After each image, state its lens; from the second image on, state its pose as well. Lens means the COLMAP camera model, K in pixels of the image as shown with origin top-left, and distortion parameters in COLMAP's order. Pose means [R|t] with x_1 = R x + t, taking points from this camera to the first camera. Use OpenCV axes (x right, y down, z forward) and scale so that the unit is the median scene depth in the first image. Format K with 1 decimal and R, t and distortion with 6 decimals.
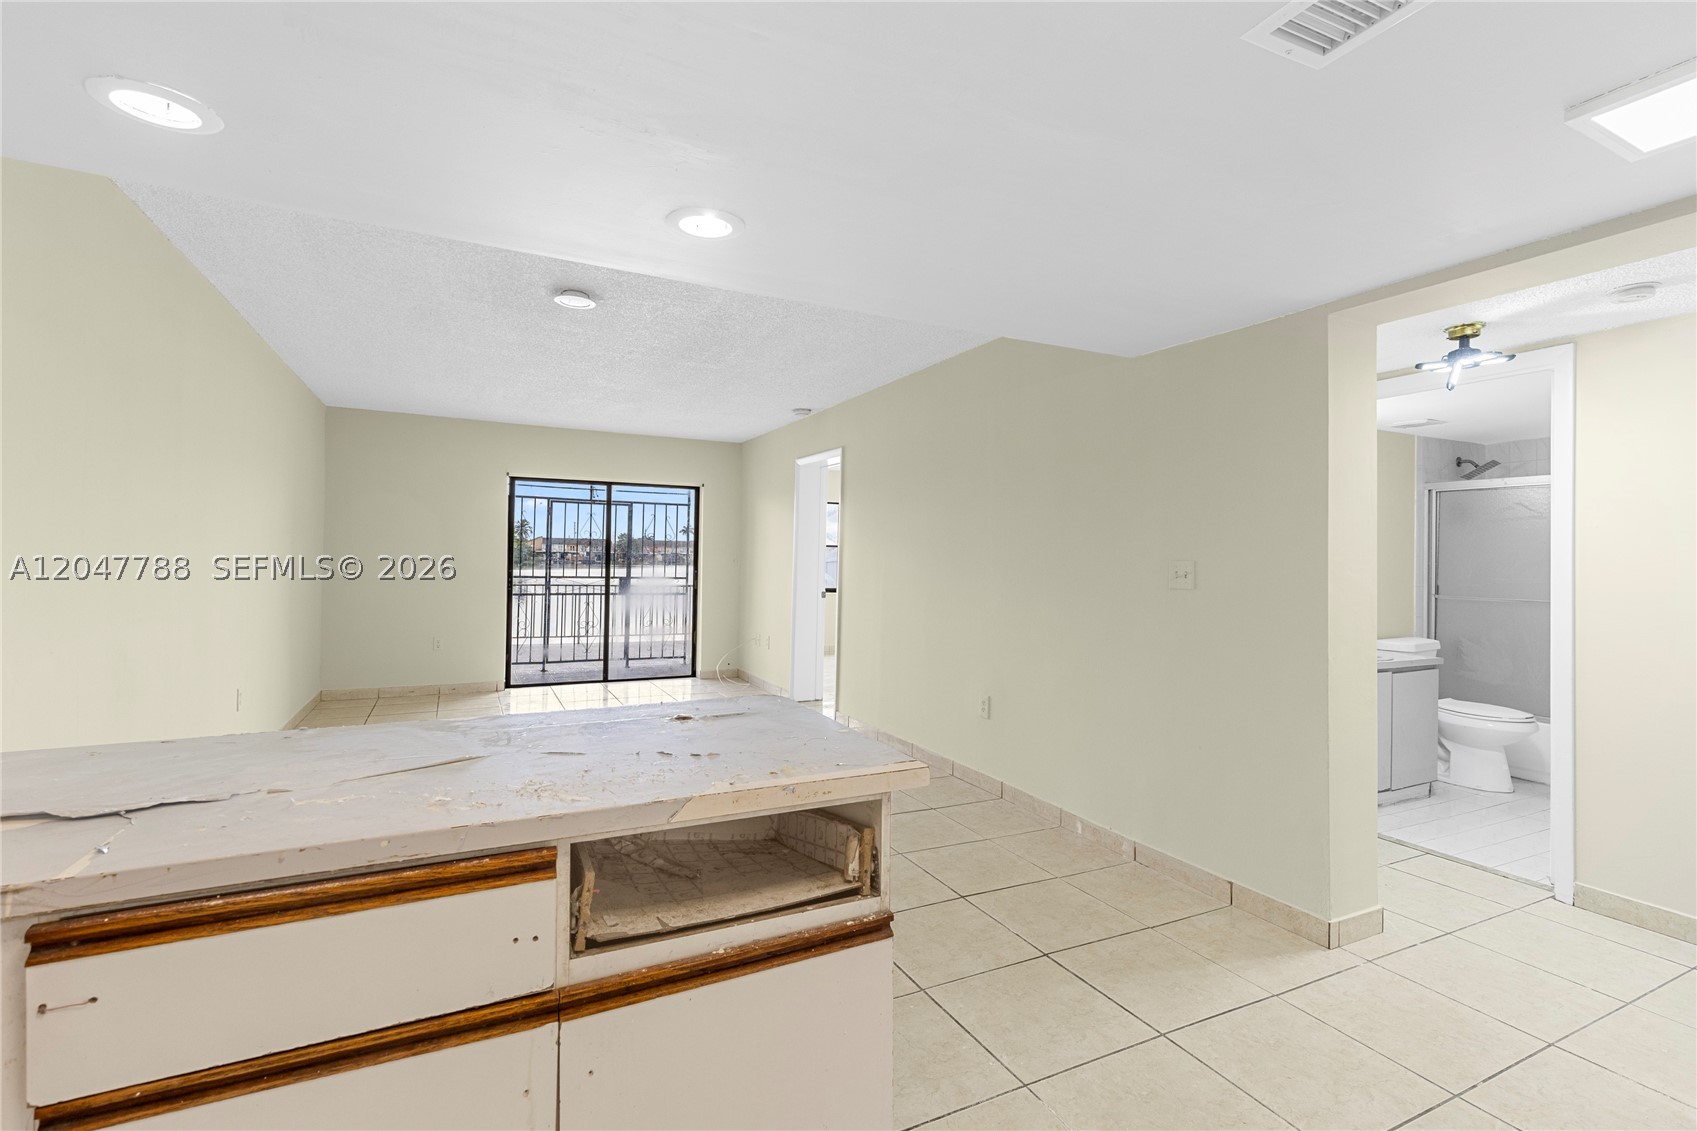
lens RADIAL K [[765.4, 0, 854.8], [0, 765.4, 548.8], [0, 0, 1]] dist [0.005839, -0.001316]
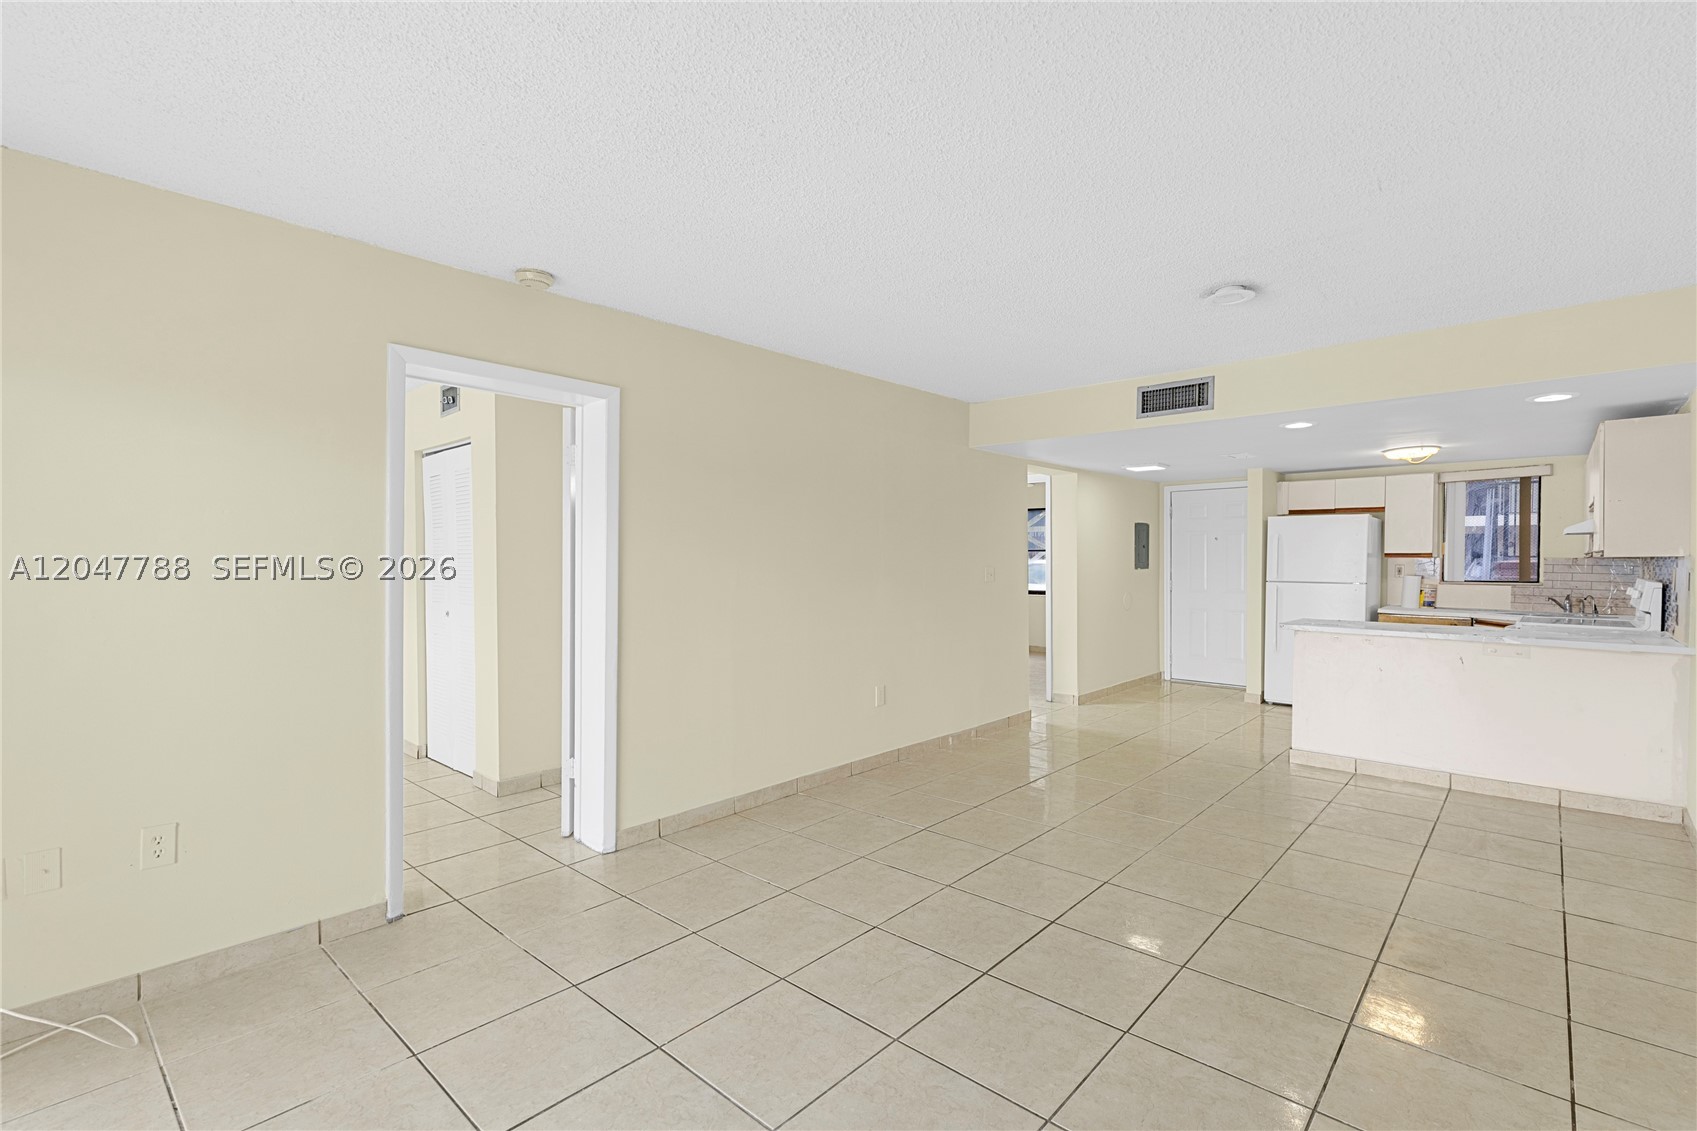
lens RADIAL K [[765.4, 0, 838.3], [0, 765.4, 559.6], [0, 0, 1]] dist [0.005839, -0.001316]
pose [[-0.340926, -0.016208, 0.939950, -0.523628], [-0.017304, 0.999790, 0.010963, -0.007300], [-0.939931, -0.012527, -0.341135, 0.849297]]
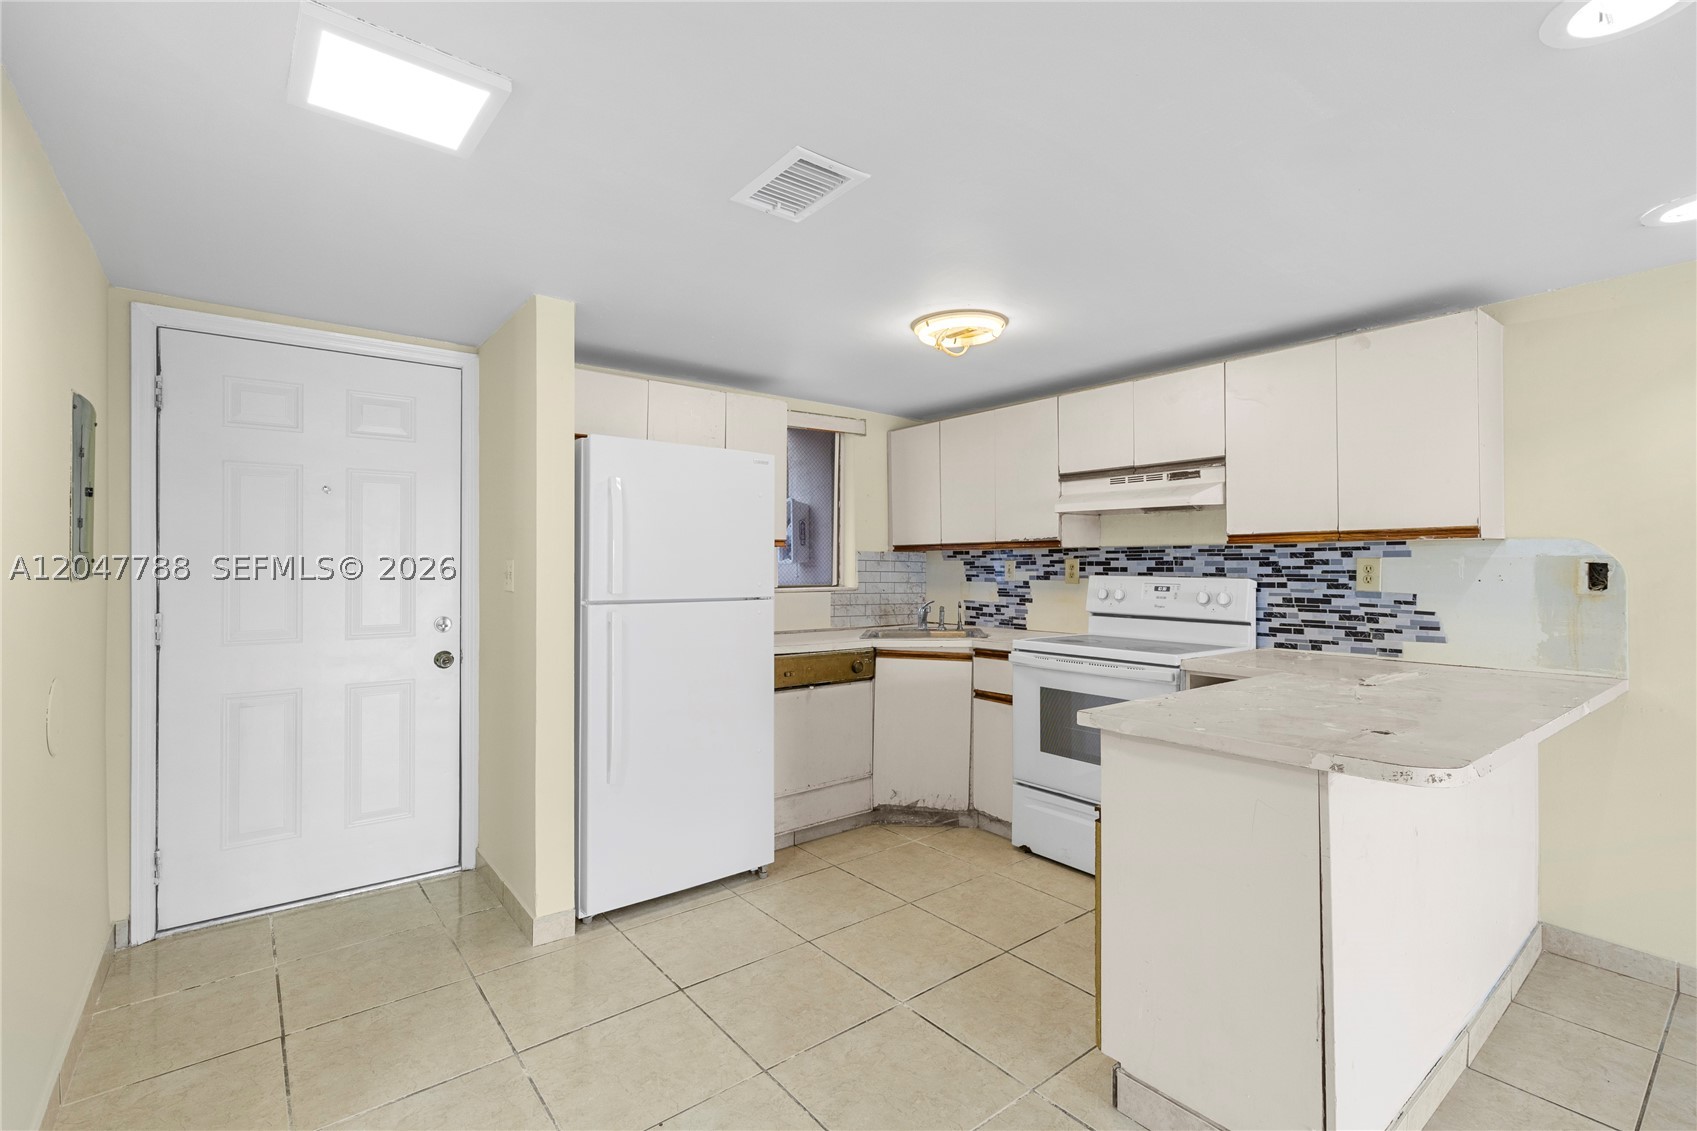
lens RADIAL K [[765.4, 0, 849.2], [0, 765.4, 564.9], [0, 0, 1]] dist [0.005839, -0.001316]
pose [[-0.979424, -0.014278, -0.201308, 0.140229], [-0.011379, 0.999814, -0.015549, 0.007145], [0.201493, -0.012938, -0.979405, 0.402671]]
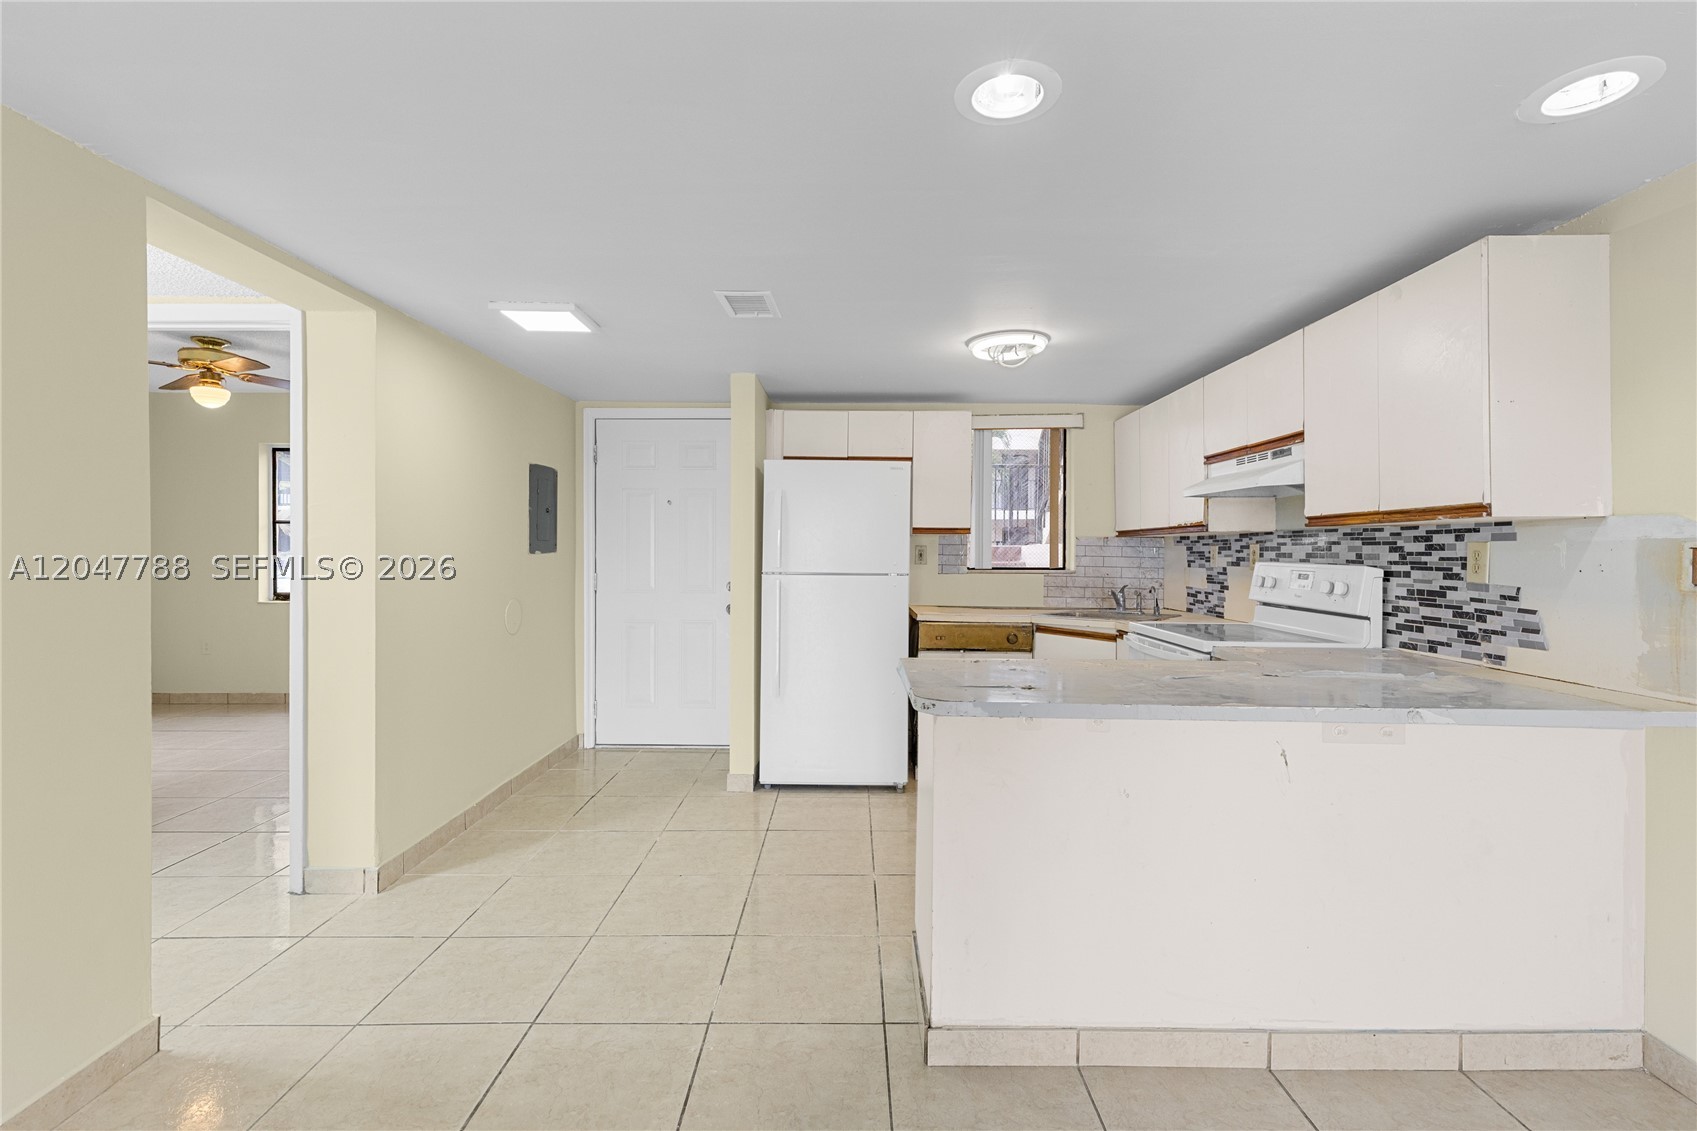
lens RADIAL K [[765.4, 0, 852.7], [0, 765.4, 558.6], [0, 0, 1]] dist [0.005839, -0.001316]
pose [[-0.890048, -0.024181, 0.455225, -0.112054], [-0.023962, 0.999693, 0.006252, 0.005613], [-0.455236, -0.005343, -0.890355, 0.474750]]
